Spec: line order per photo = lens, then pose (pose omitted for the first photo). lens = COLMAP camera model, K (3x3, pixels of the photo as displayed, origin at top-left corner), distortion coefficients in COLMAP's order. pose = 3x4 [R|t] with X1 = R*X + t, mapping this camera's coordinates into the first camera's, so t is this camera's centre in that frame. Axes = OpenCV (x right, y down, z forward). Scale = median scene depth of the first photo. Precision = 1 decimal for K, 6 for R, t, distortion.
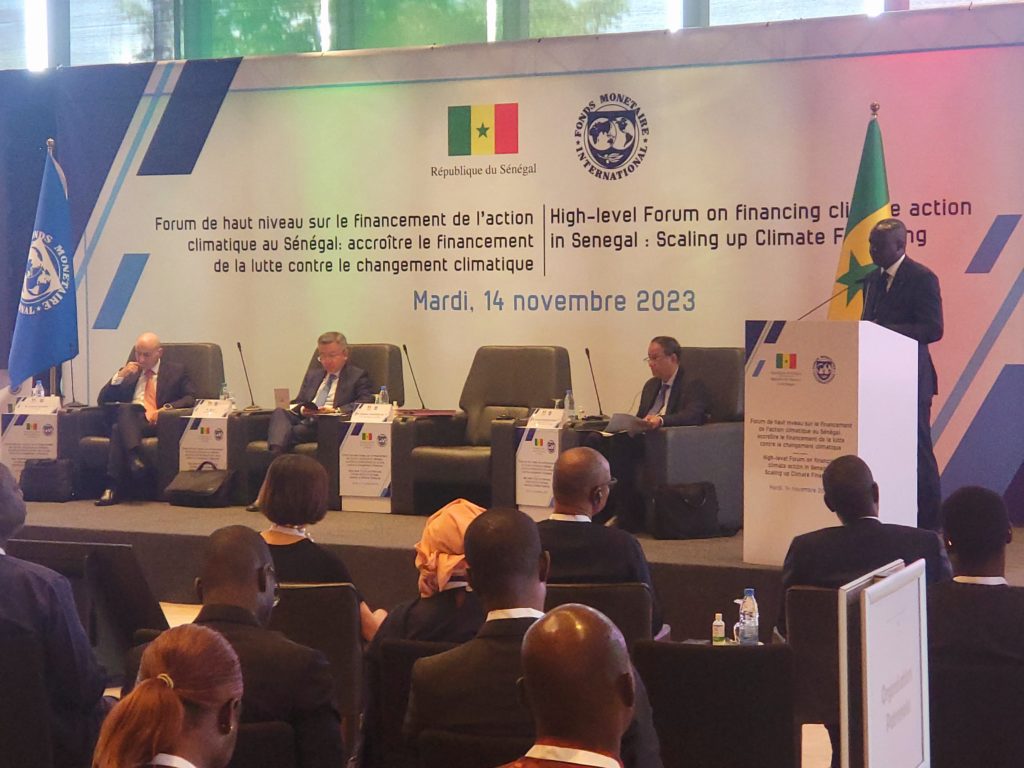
lens RADIAL K [[1501.3, 0, 511.2], [0, 1501.3, 383.7], [0, 0, 1]] dist [-0.087575, 0.000000]
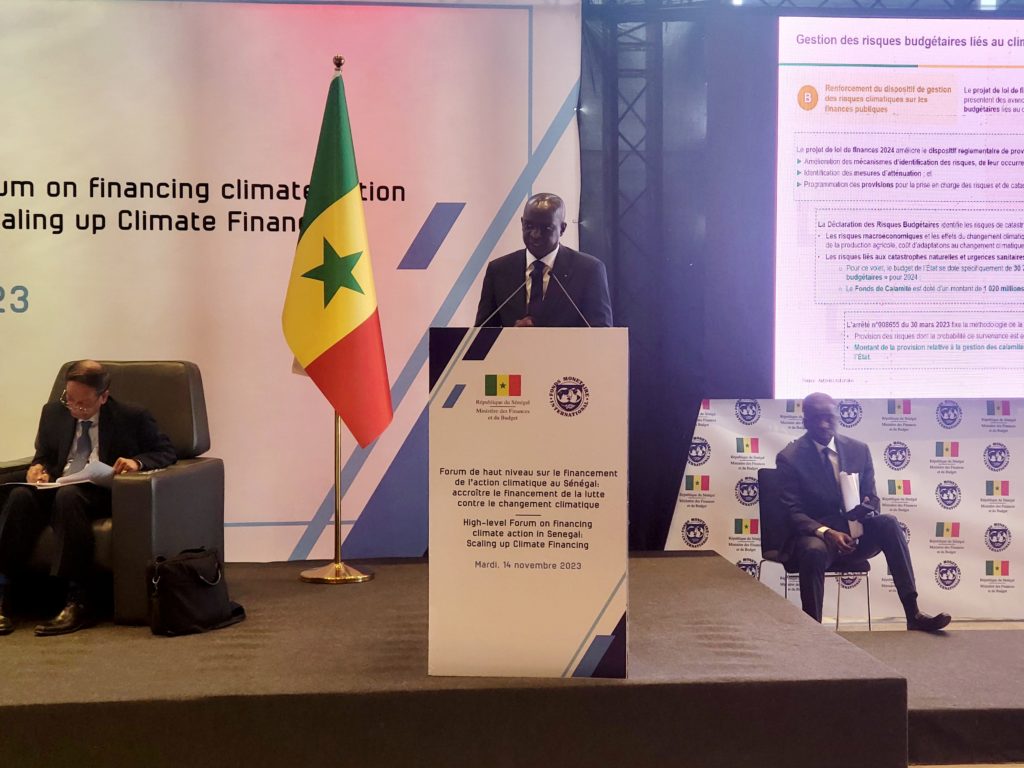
lens RADIAL K [[1501.3, 0, 513.0], [0, 1501.3, 381.9], [0, 0, 1]] dist [-0.087575, 0.000000]
pose [[0.813089, -0.020189, 0.581789, -0.143176], [0.021534, 0.999758, 0.004598, -0.012670], [-0.581741, 0.008789, 0.813327, 0.268222]]
